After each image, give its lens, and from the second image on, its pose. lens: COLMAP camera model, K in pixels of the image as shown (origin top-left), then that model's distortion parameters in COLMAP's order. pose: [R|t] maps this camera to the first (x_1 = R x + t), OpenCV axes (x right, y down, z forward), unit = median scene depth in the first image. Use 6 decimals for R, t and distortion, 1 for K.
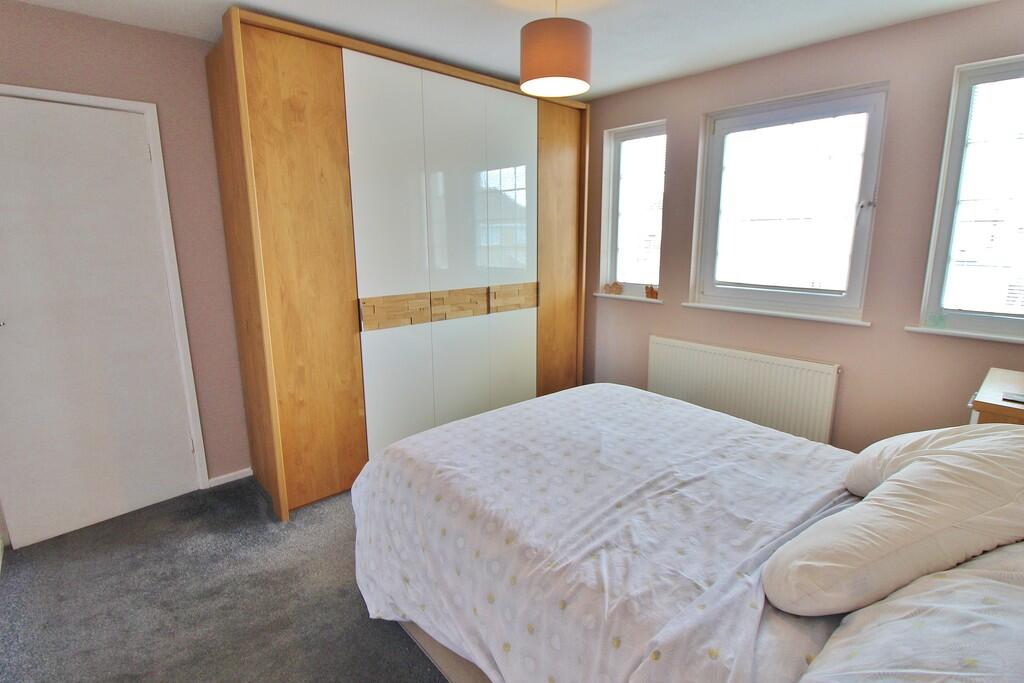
lens RADIAL K [[481.9, 0, 512.1], [0, 481.9, 338.6], [0, 0, 1]] dist [-0.004992, -0.009556]
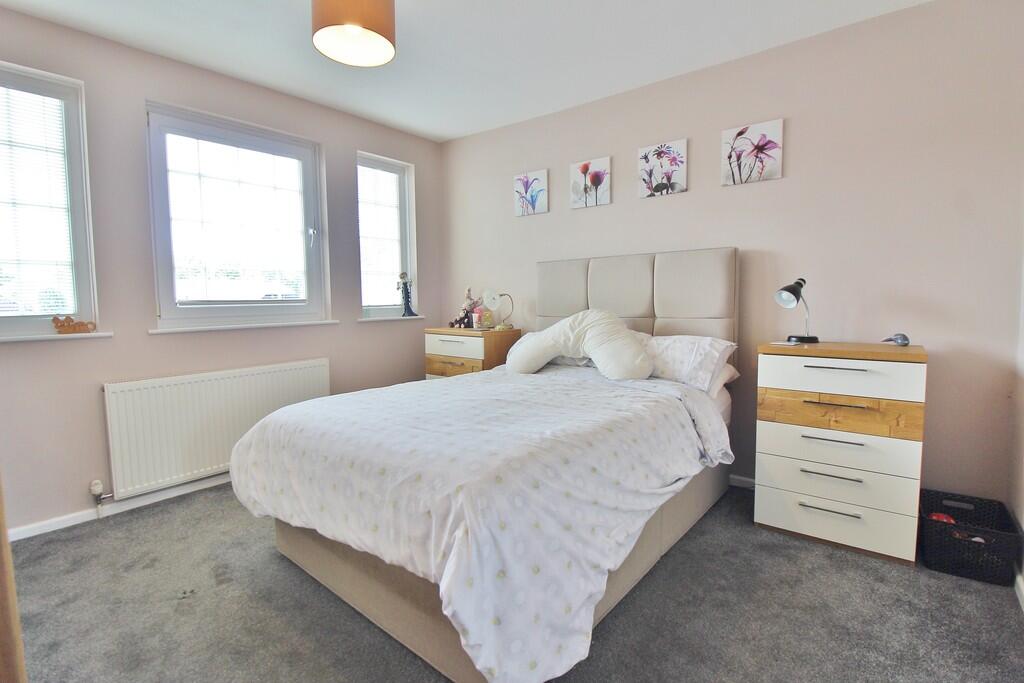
lens RADIAL K [[481.9, 0, 511.7], [0, 481.9, 338.7], [0, 0, 1]] dist [-0.004992, -0.009556]
pose [[-0.139930, -0.082387, 0.986728, -0.575379], [0.211533, 0.971039, 0.111075, -0.025159], [-0.967302, 0.224268, -0.118450, 0.612916]]
